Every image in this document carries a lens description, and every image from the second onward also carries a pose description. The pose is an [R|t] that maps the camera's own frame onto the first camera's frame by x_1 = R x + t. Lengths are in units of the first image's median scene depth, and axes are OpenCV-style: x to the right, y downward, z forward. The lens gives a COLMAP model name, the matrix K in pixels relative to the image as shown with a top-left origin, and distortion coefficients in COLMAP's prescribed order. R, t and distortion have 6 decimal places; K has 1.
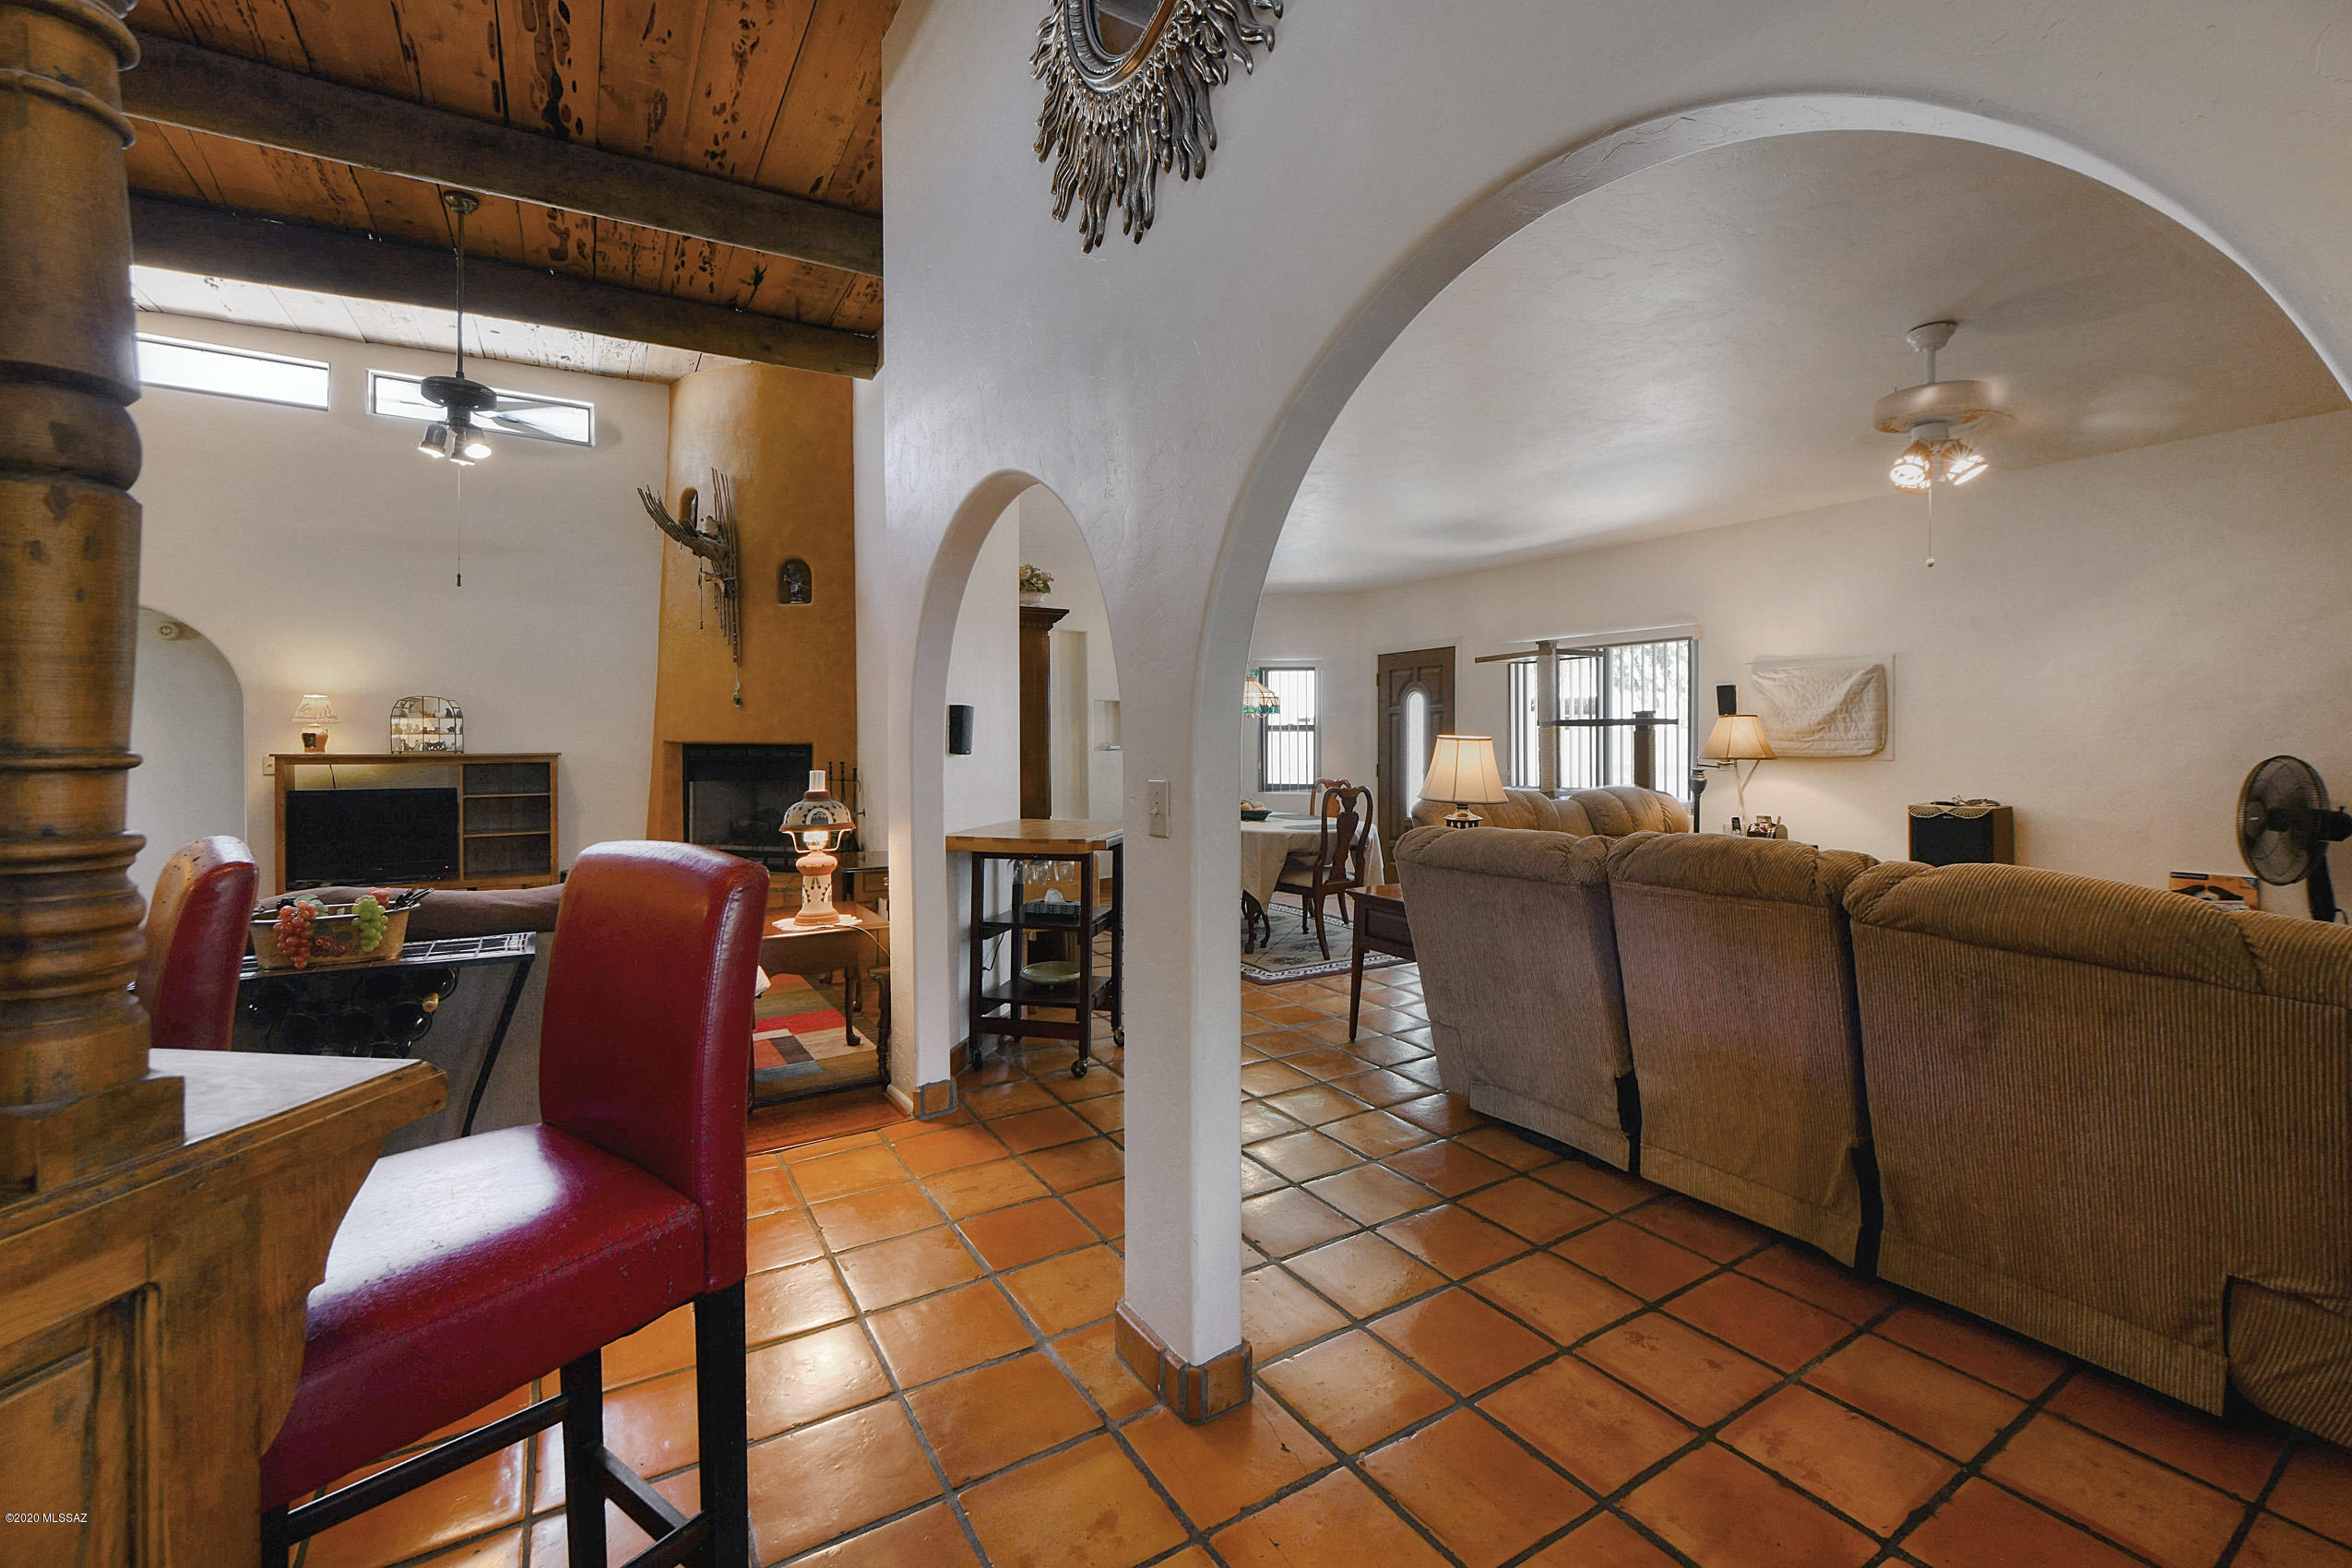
lens RADIAL K [[945.0, 0, 1169.1], [0, 945.0, 745.6], [0, 0, 1]] dist [0.011381, 0.000058]
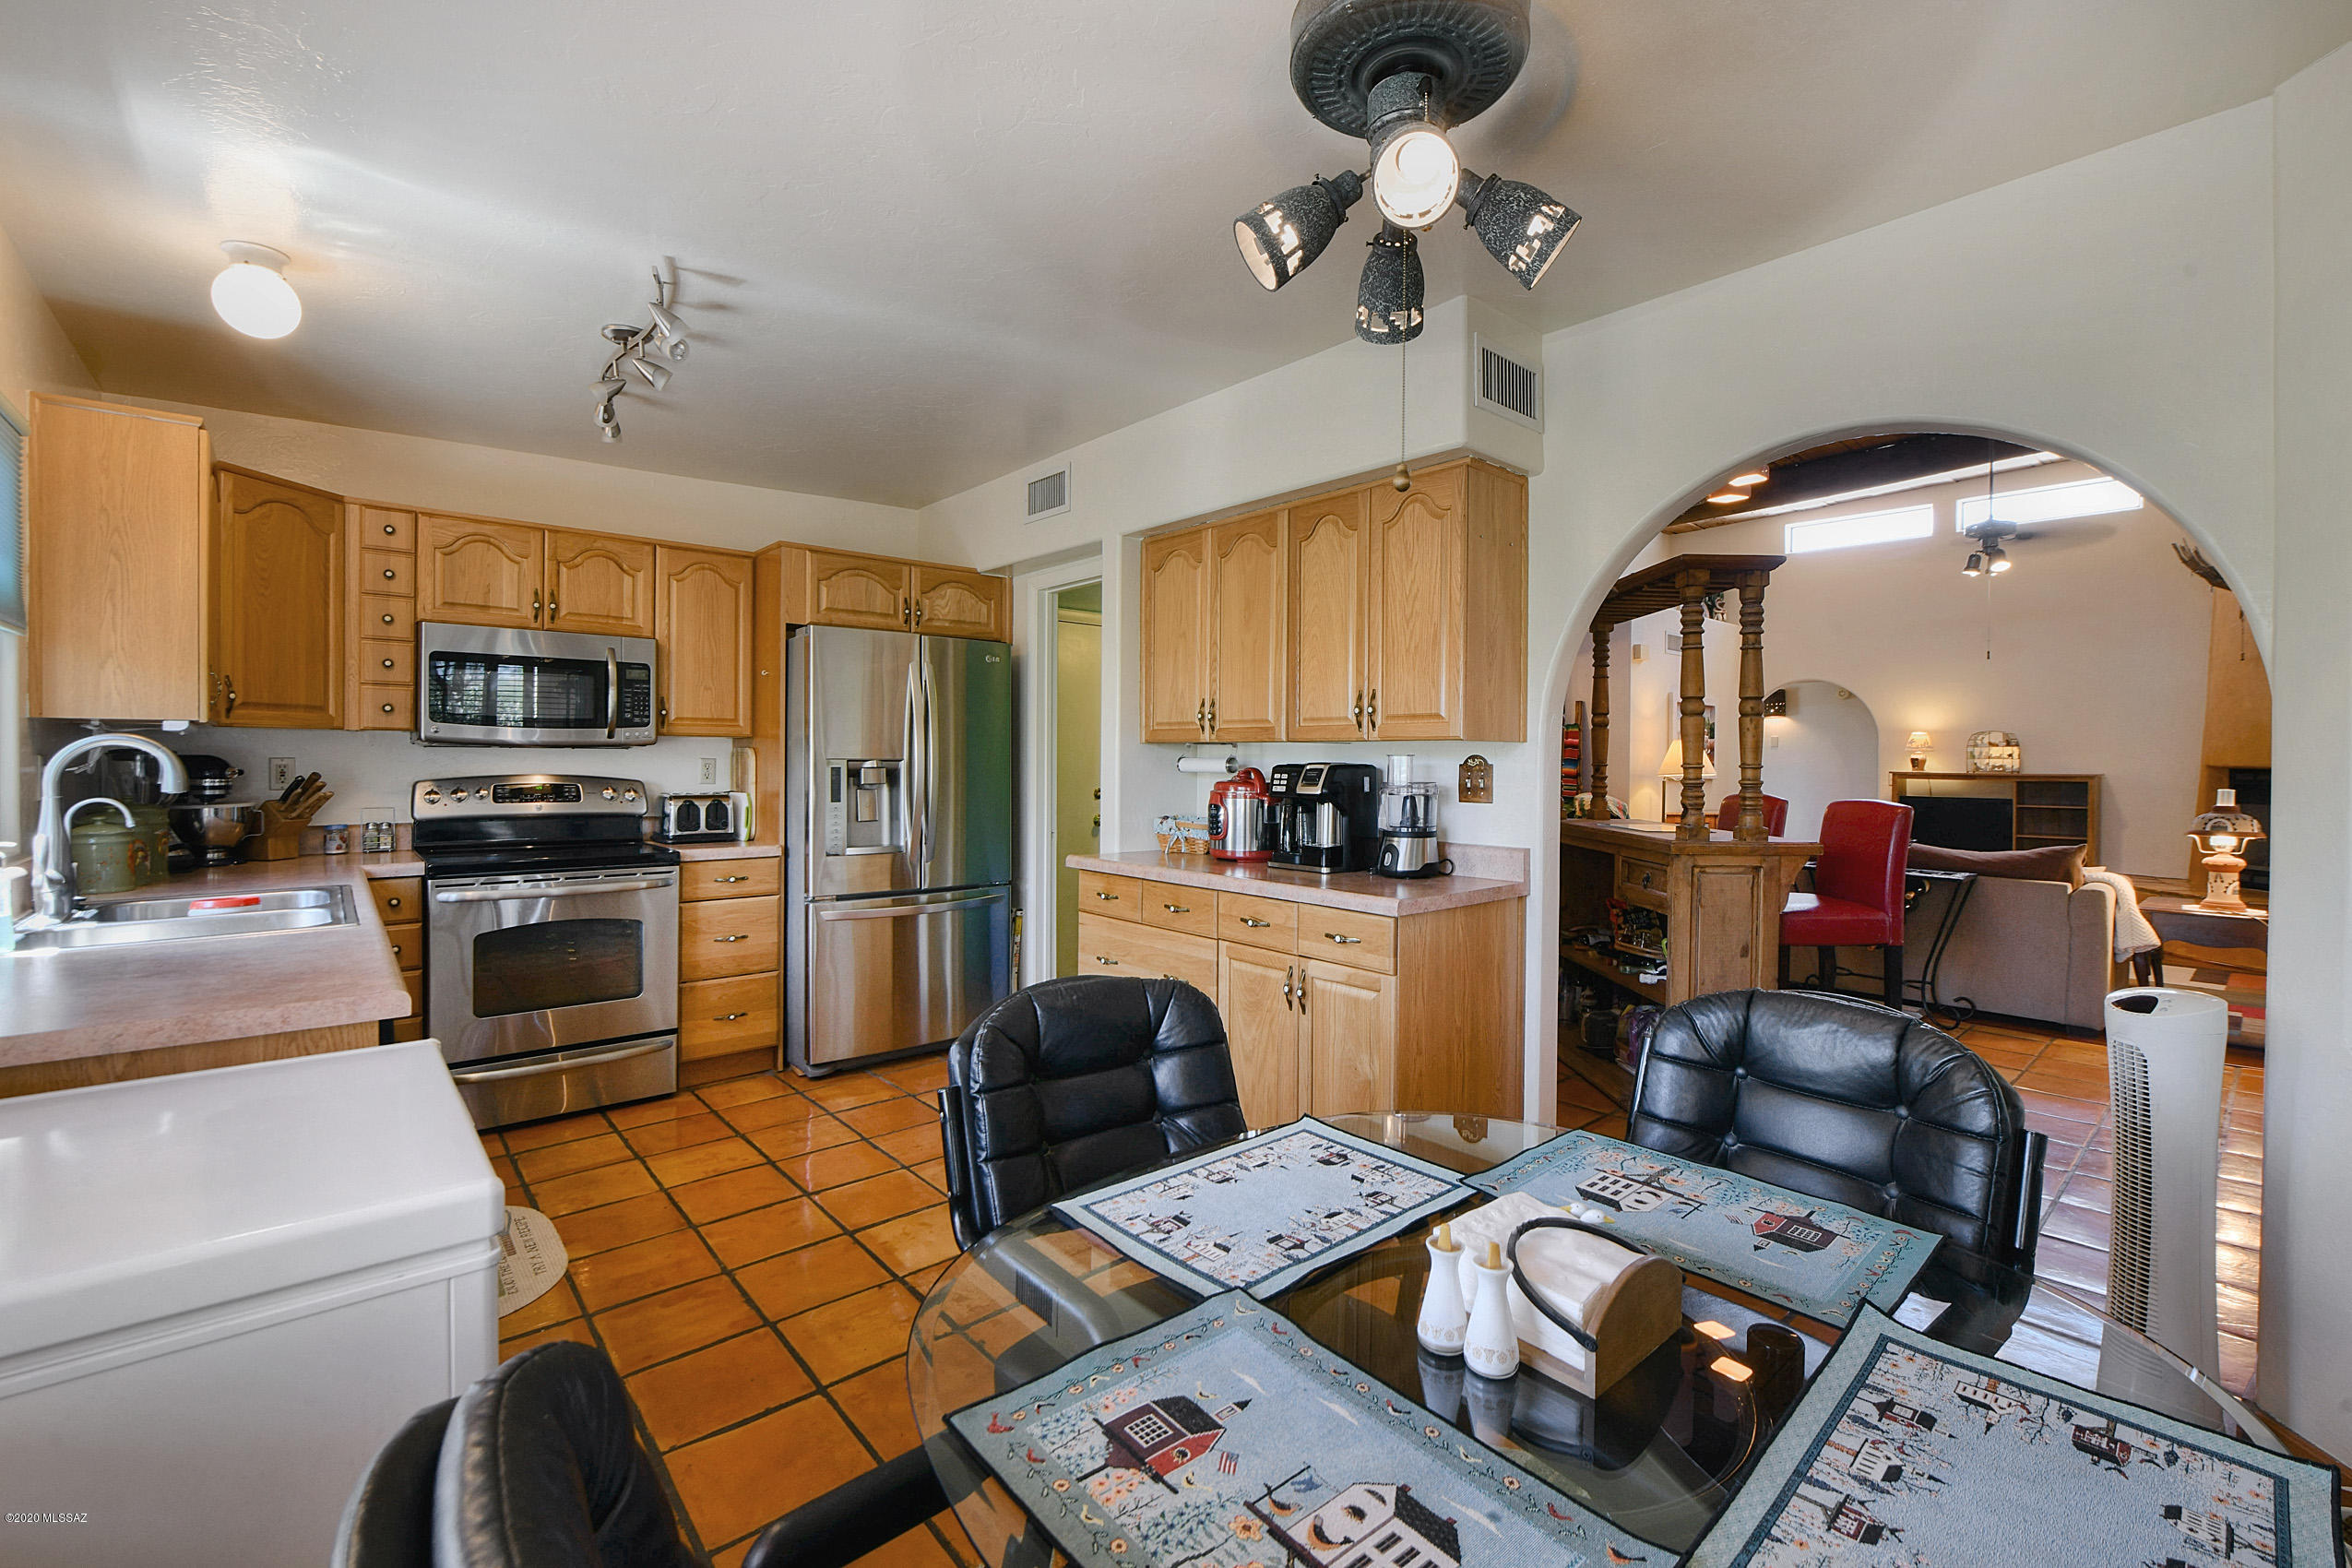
lens RADIAL K [[1003.5, 0, 1197.6], [0, 1003.5, 766.6], [0, 0, 1]] dist [-0.000635, -0.000153]
pose [[0.153049, 0.008470, -0.988182, 0.477937], [-0.012571, 0.999899, 0.006623, 0.003928], [0.988139, 0.011408, 0.153140, -0.355315]]
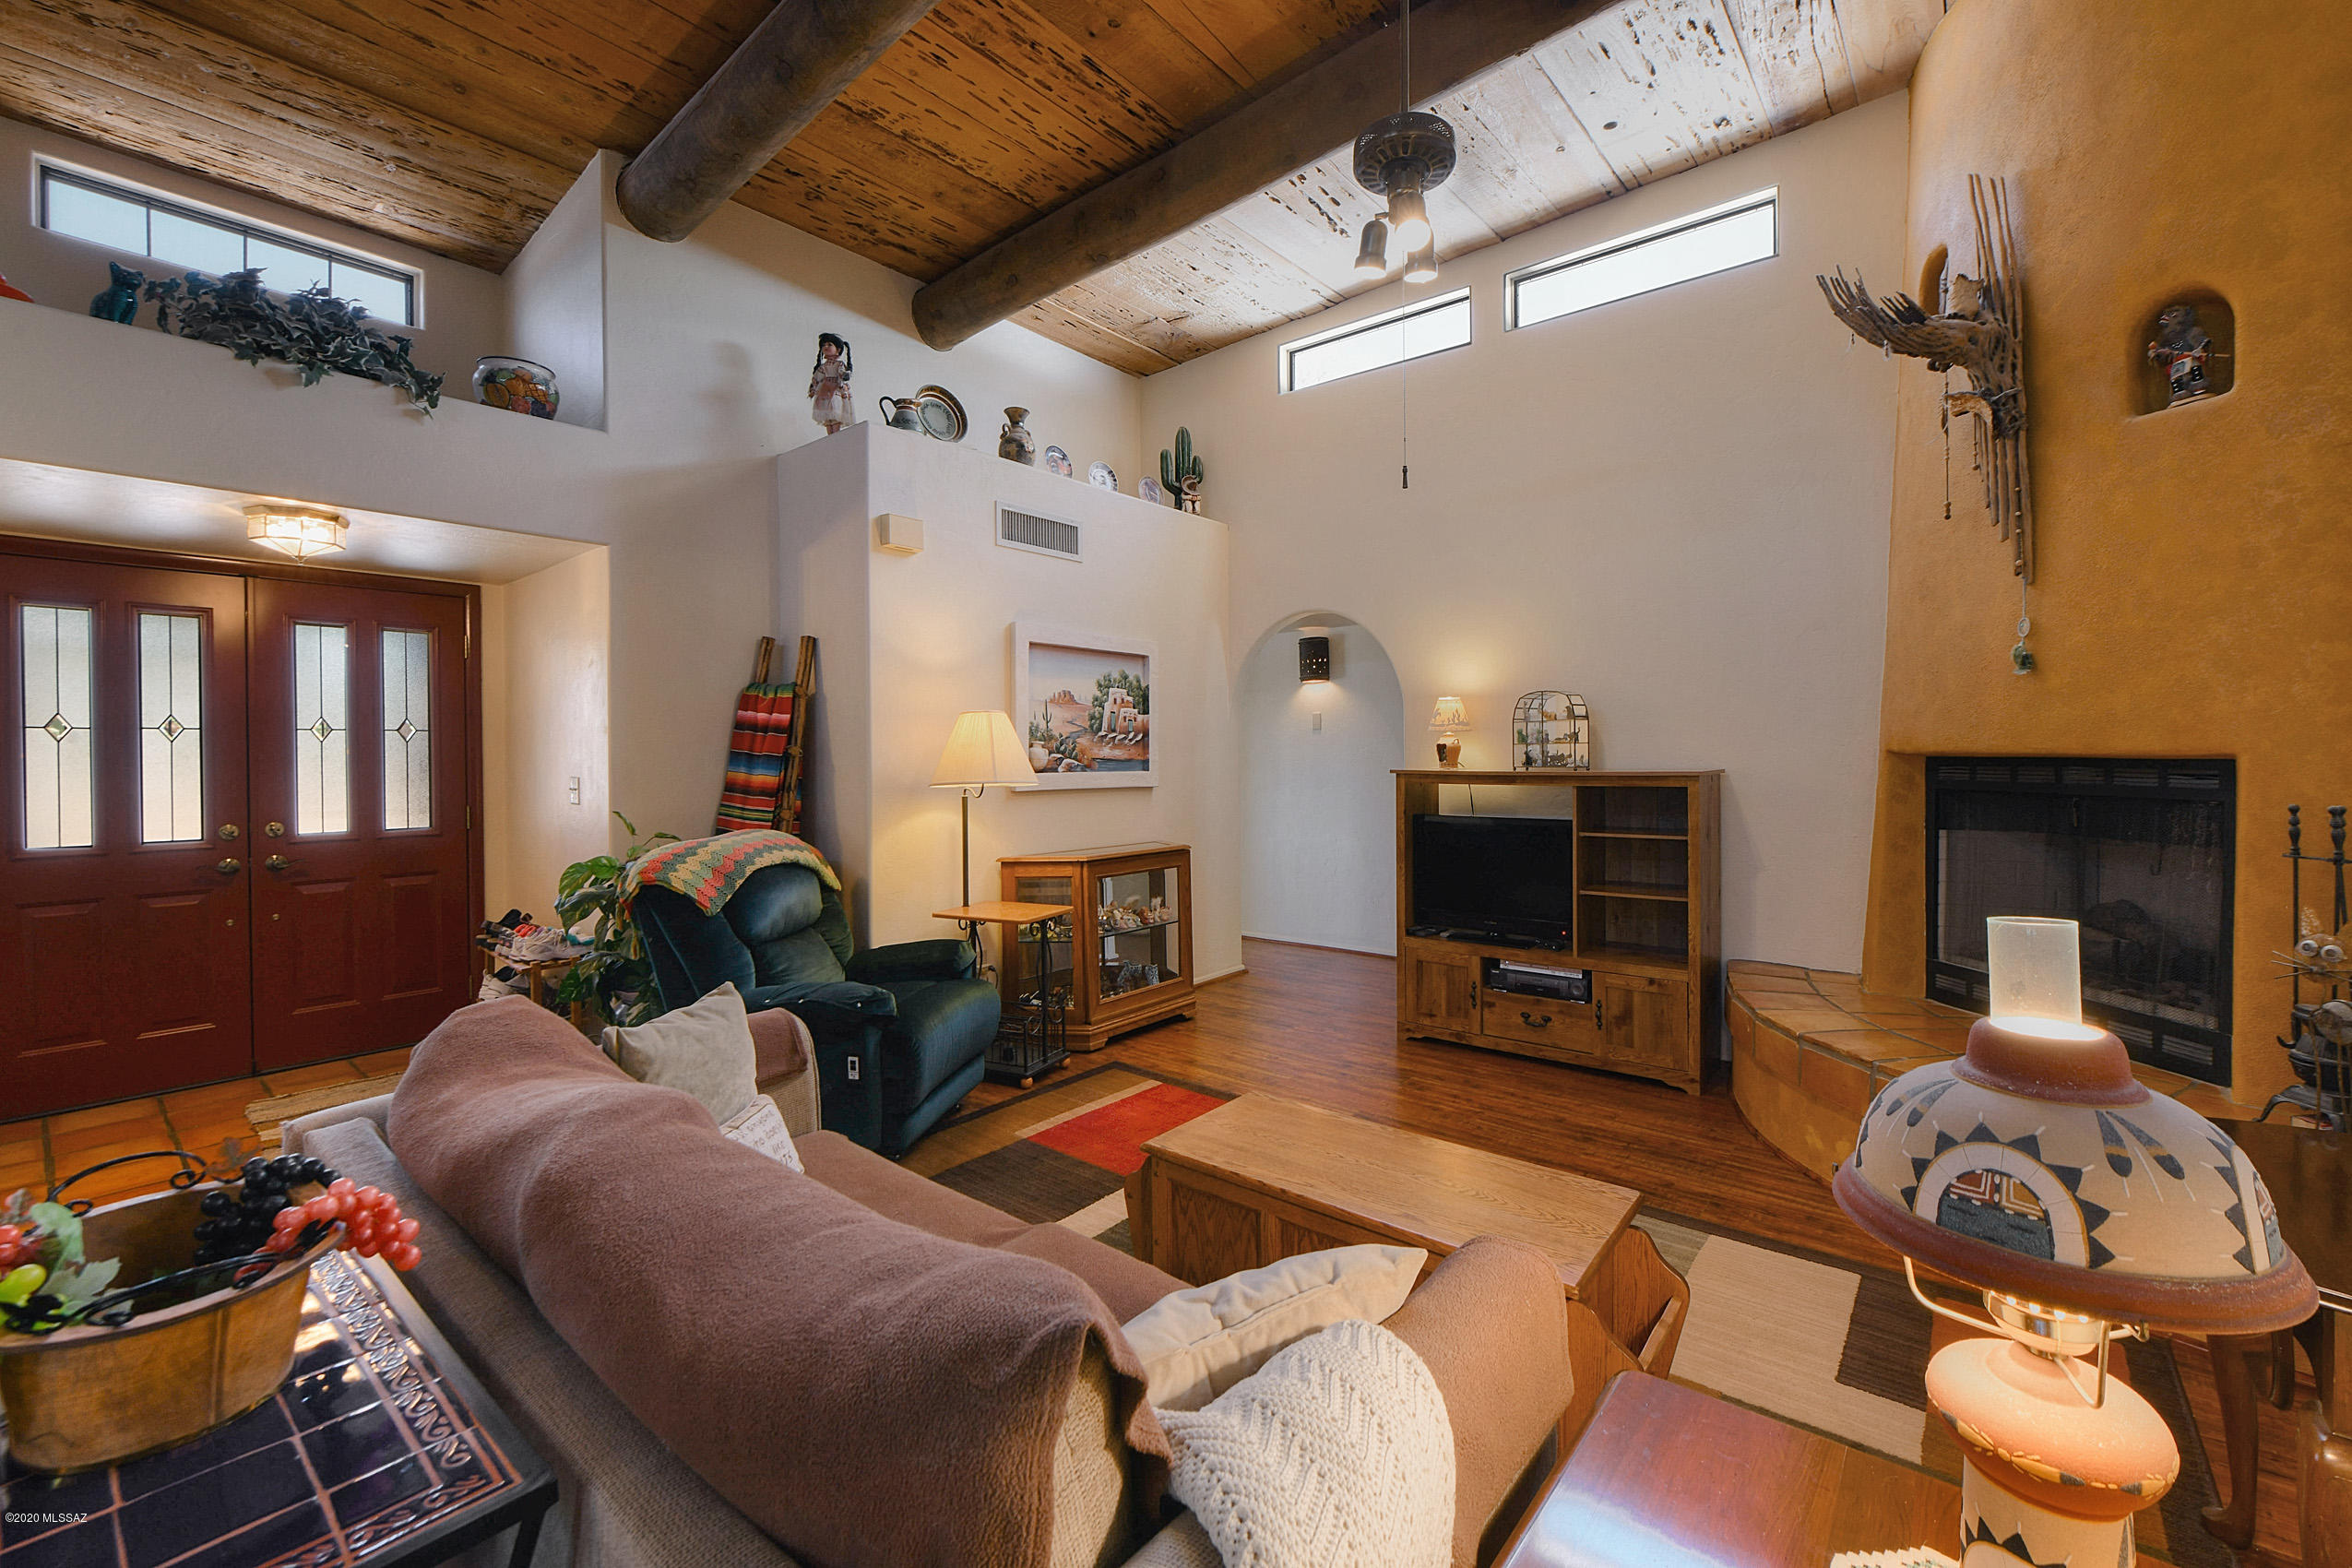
lens RADIAL K [[980.2, 0, 1249.4], [0, 980.2, 763.5], [0, 0, 1]] dist [-0.015335, -0.000228]
pose [[0.356696, 0.007079, -0.934194, -0.166806], [0.004259, 0.999949, 0.009203, -0.004743], [0.934211, -0.007261, 0.356648, 0.522937]]
